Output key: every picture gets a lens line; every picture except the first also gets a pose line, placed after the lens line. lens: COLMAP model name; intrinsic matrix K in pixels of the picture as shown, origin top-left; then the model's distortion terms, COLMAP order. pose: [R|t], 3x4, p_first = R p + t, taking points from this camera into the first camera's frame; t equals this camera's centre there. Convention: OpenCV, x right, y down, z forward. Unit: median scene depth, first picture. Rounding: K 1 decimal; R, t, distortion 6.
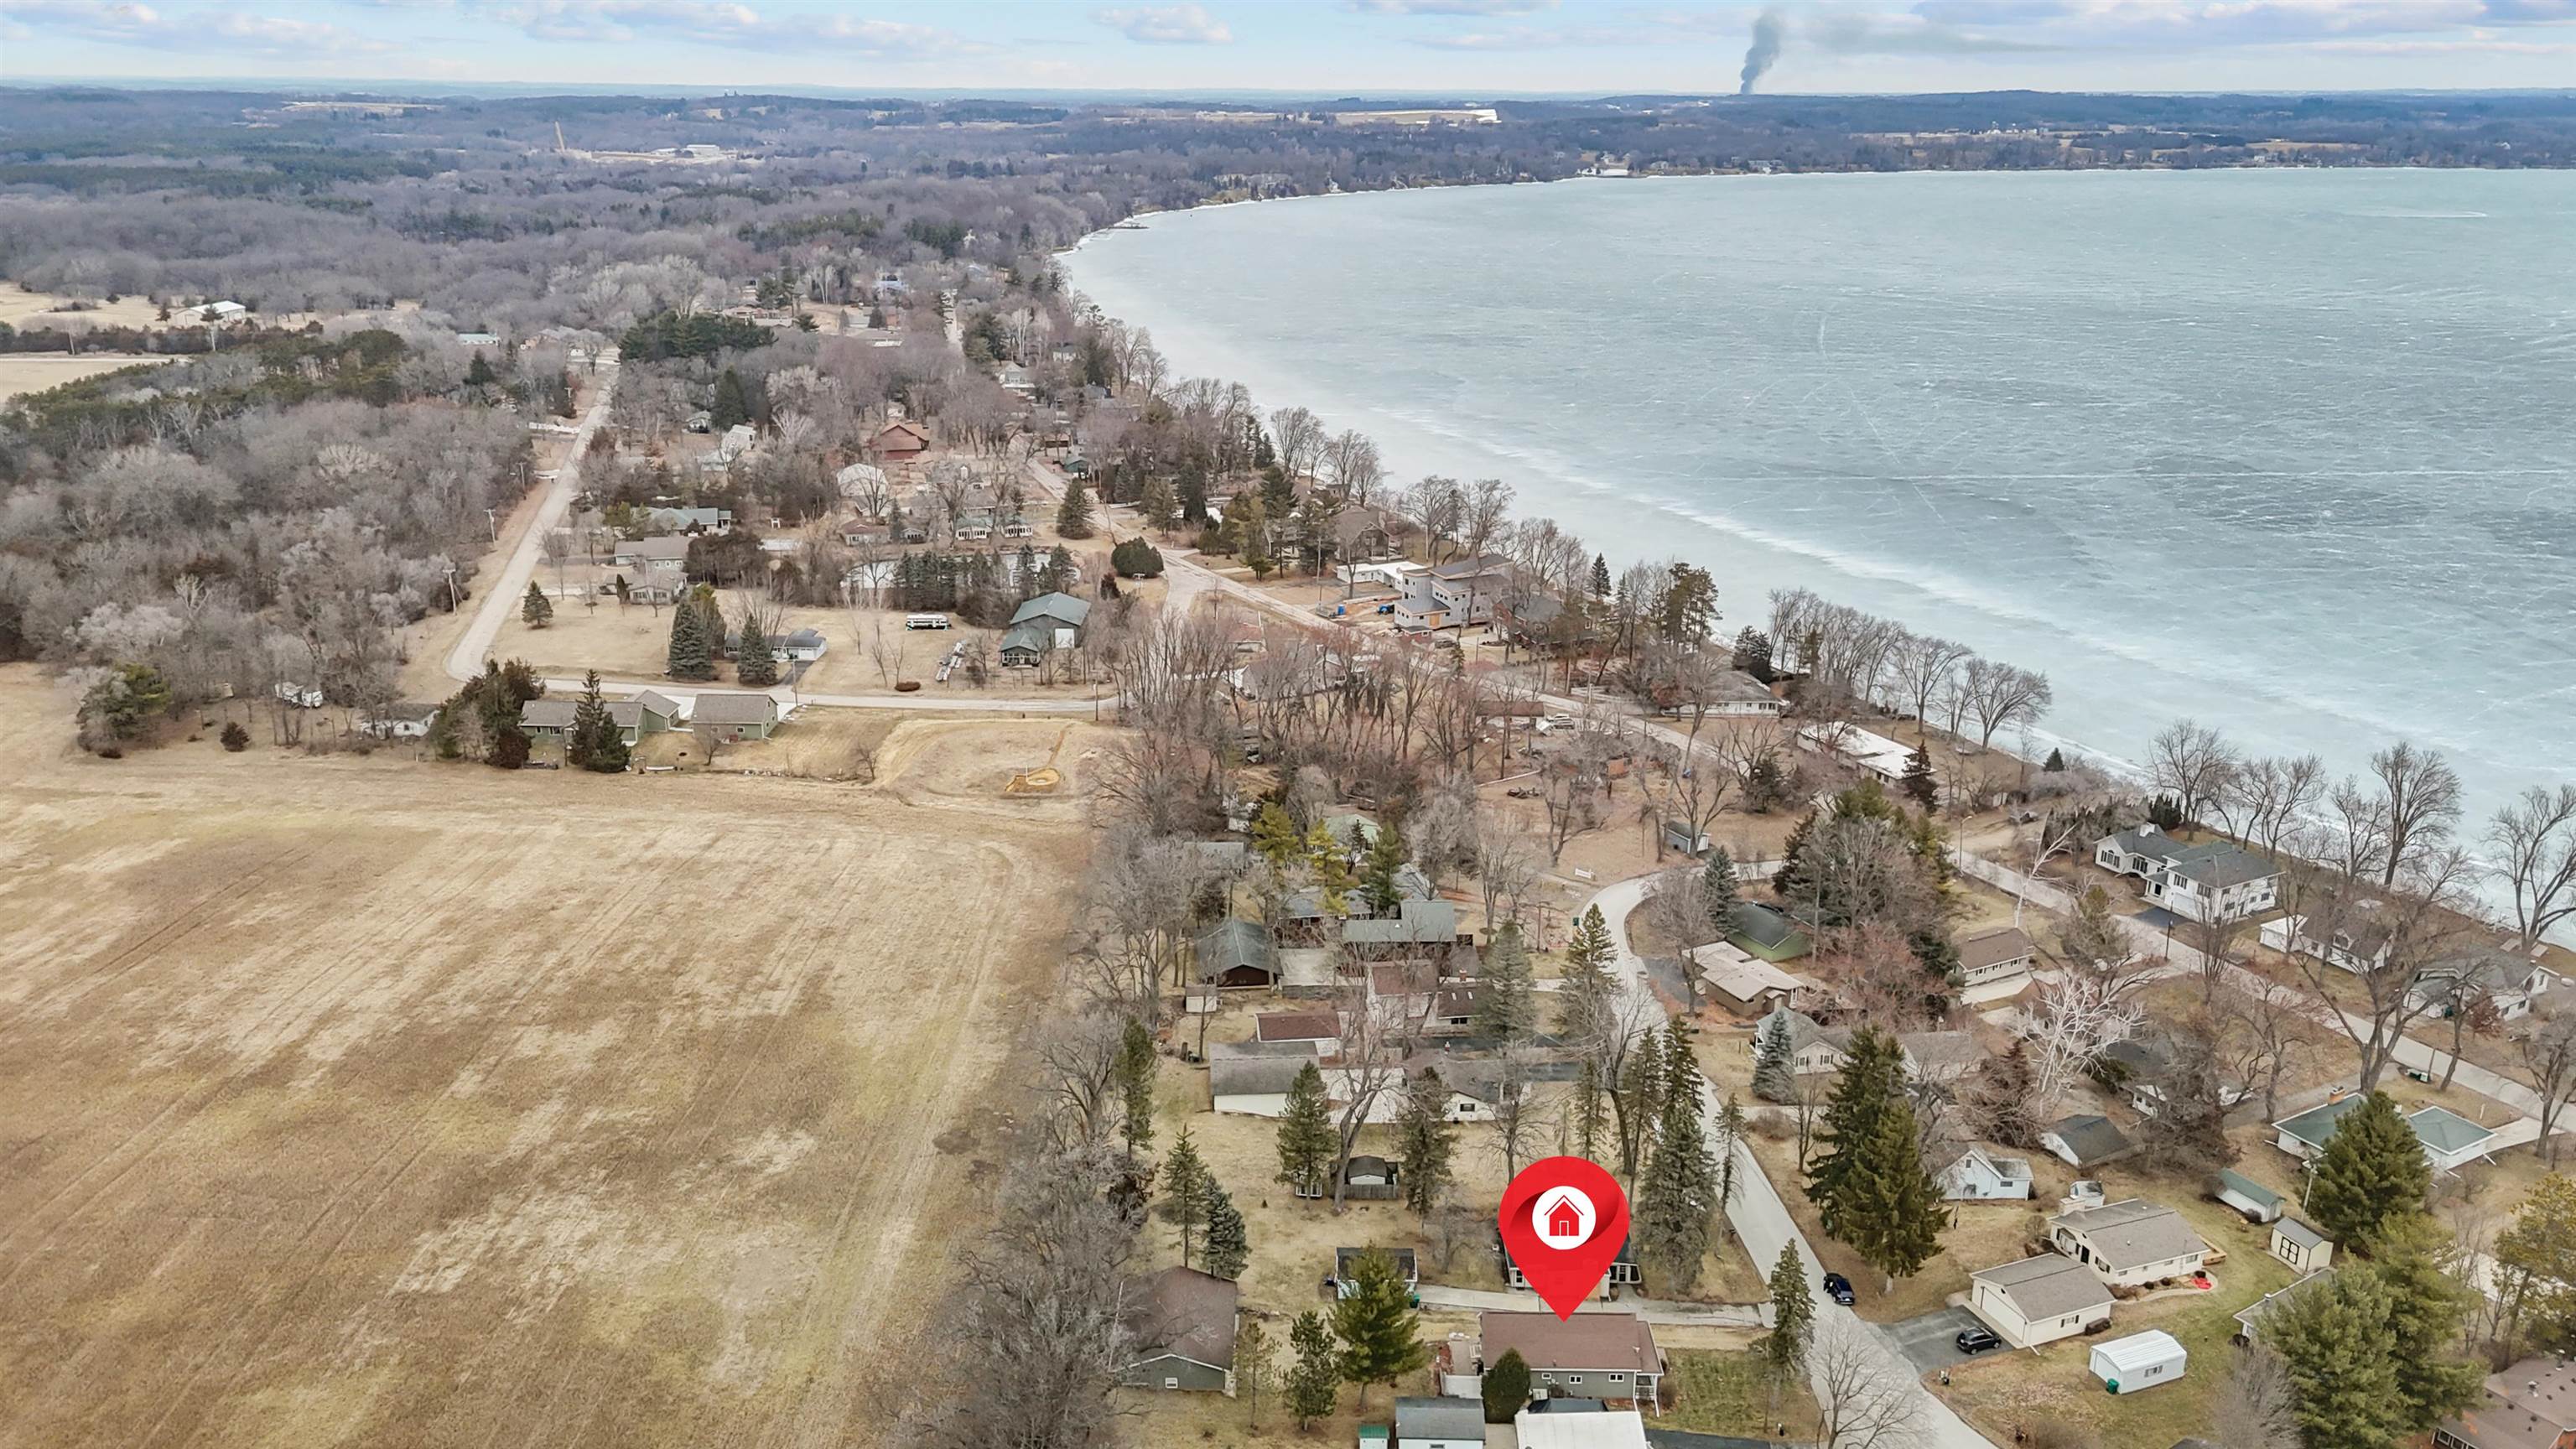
lens RADIAL K [[1881.2, 0, 1288.0], [0, 1881.2, 724.5], [0, 0, 1]] dist [0.082156, -0.081314]
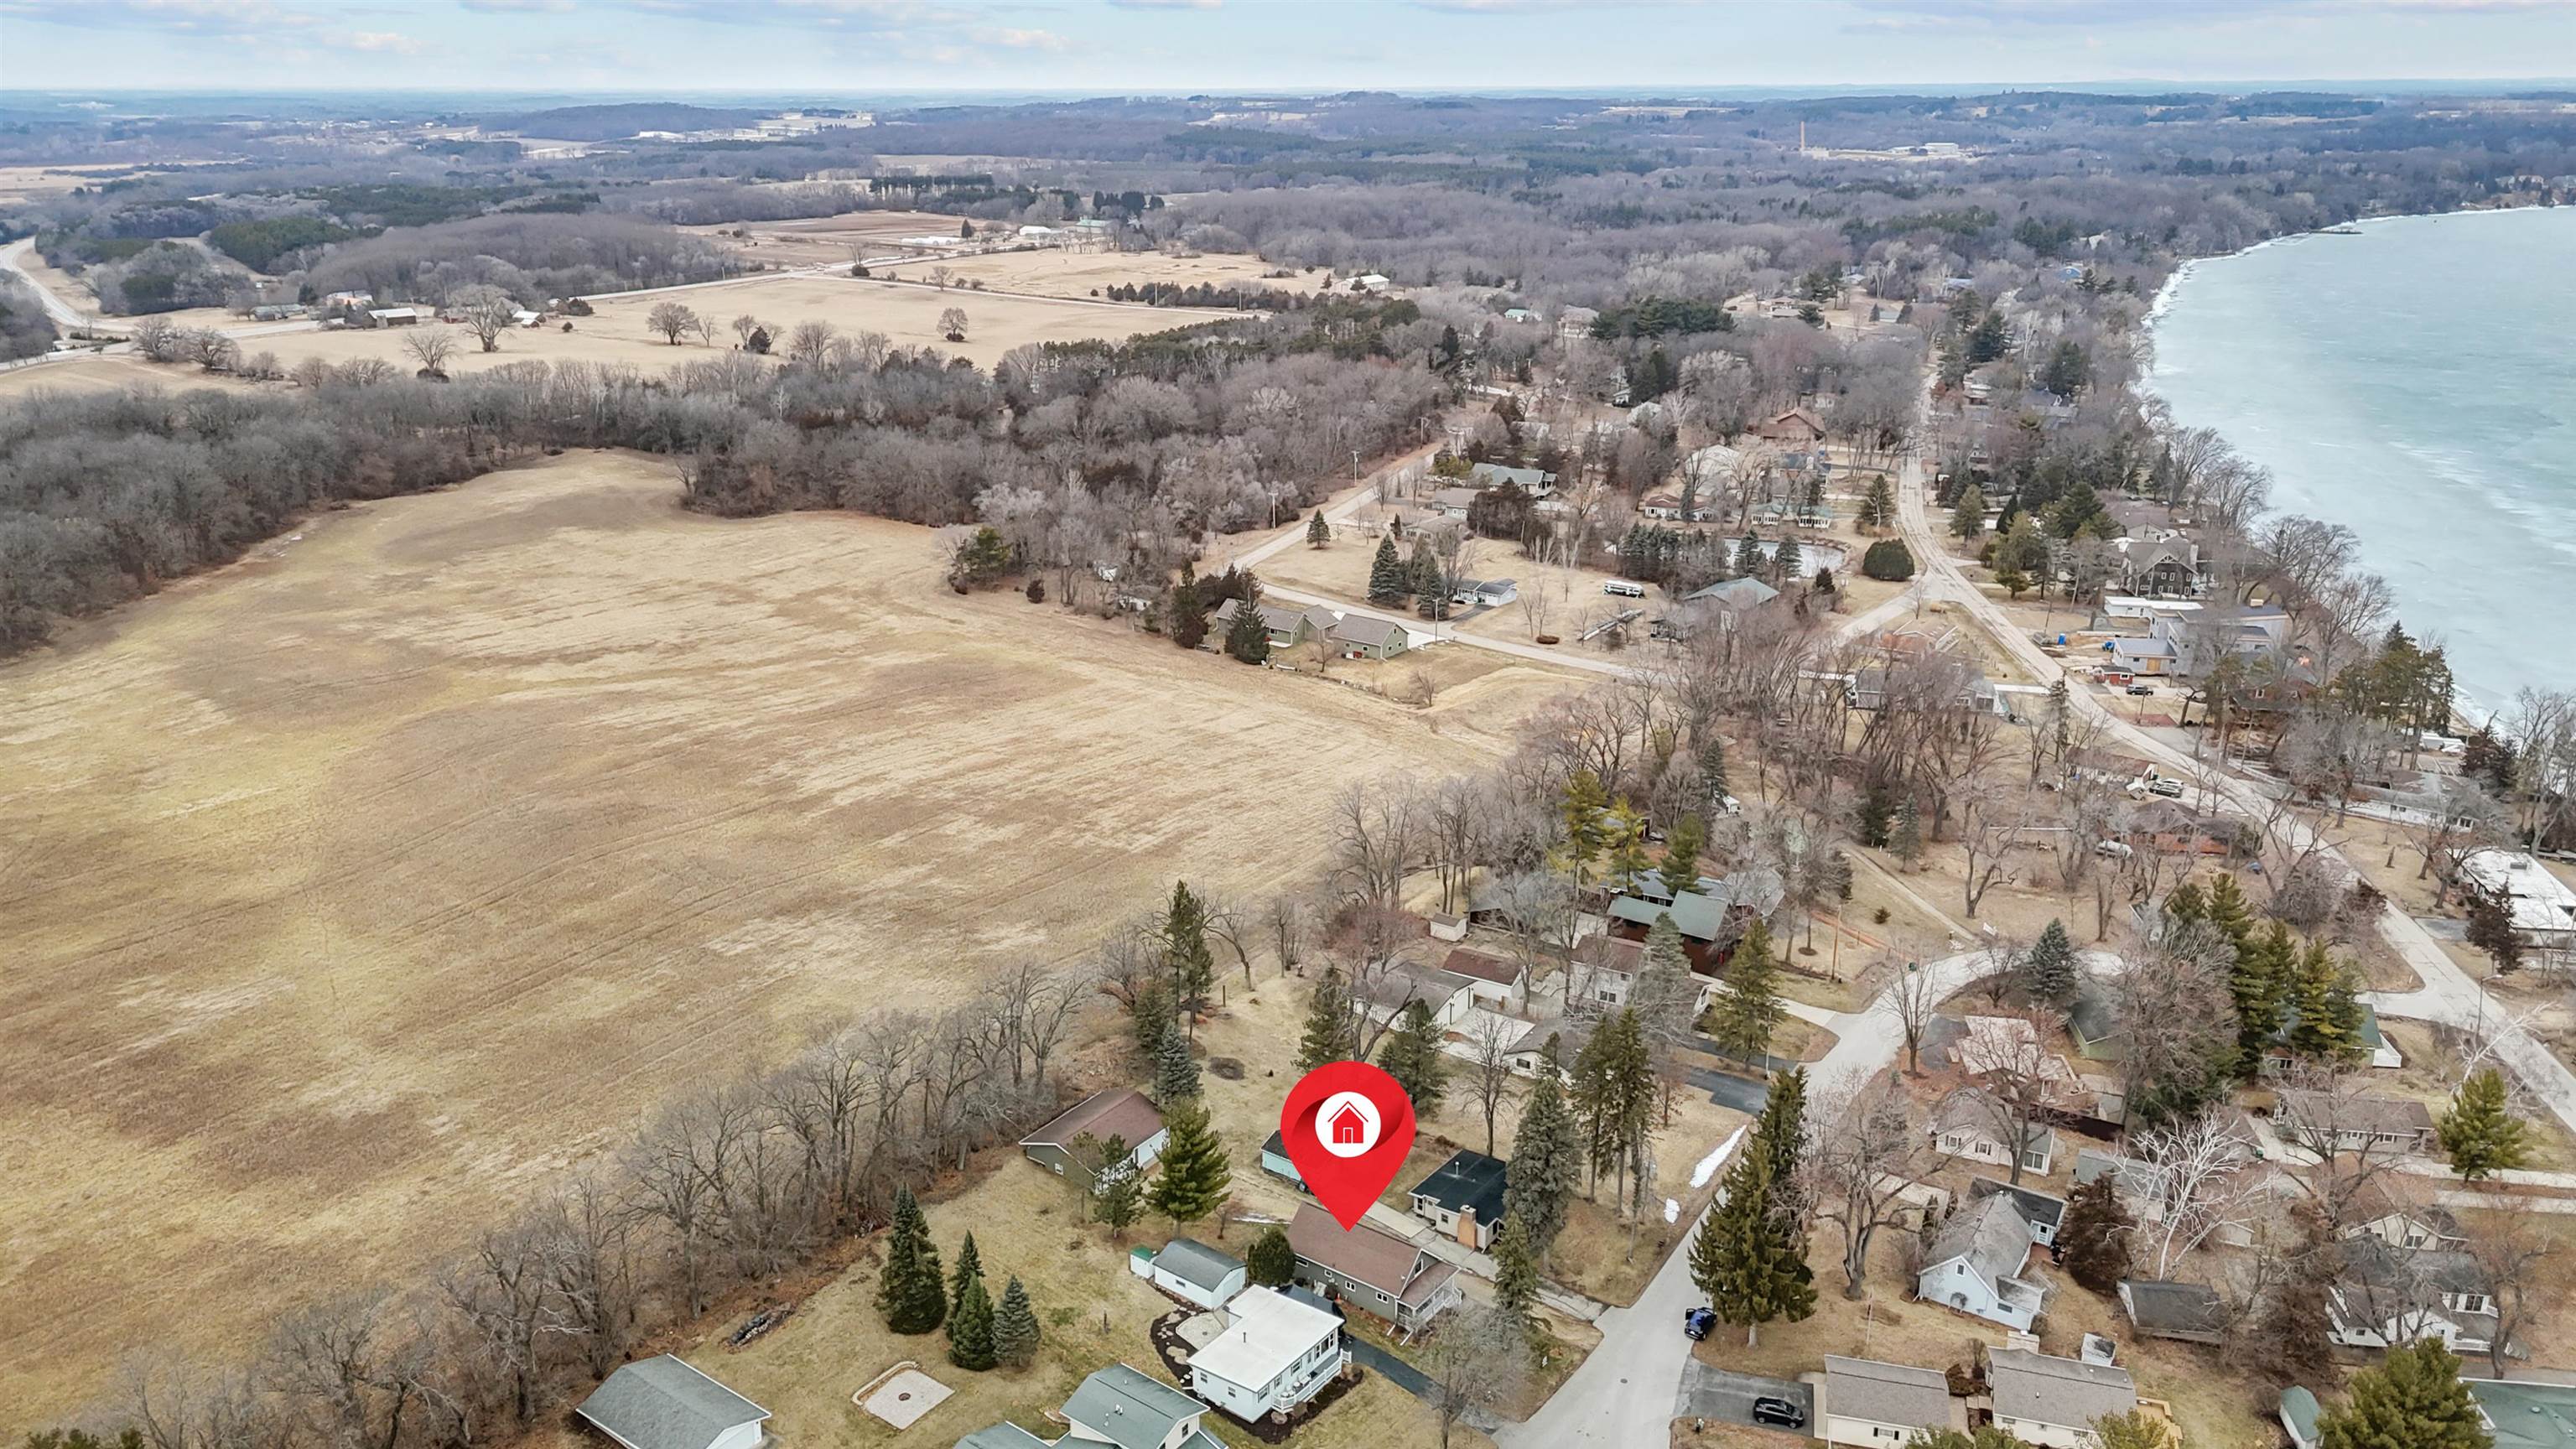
lens RADIAL K [[1881.2, 0, 1288.0], [0, 1881.2, 724.5], [0, 0, 1]] dist [0.082156, -0.081314]
pose [[0.813576, 0.179229, -0.553146, 0.152956], [-0.179135, 0.982297, 0.054807, -0.002882], [0.553177, 0.054498, 0.831279, 0.021751]]
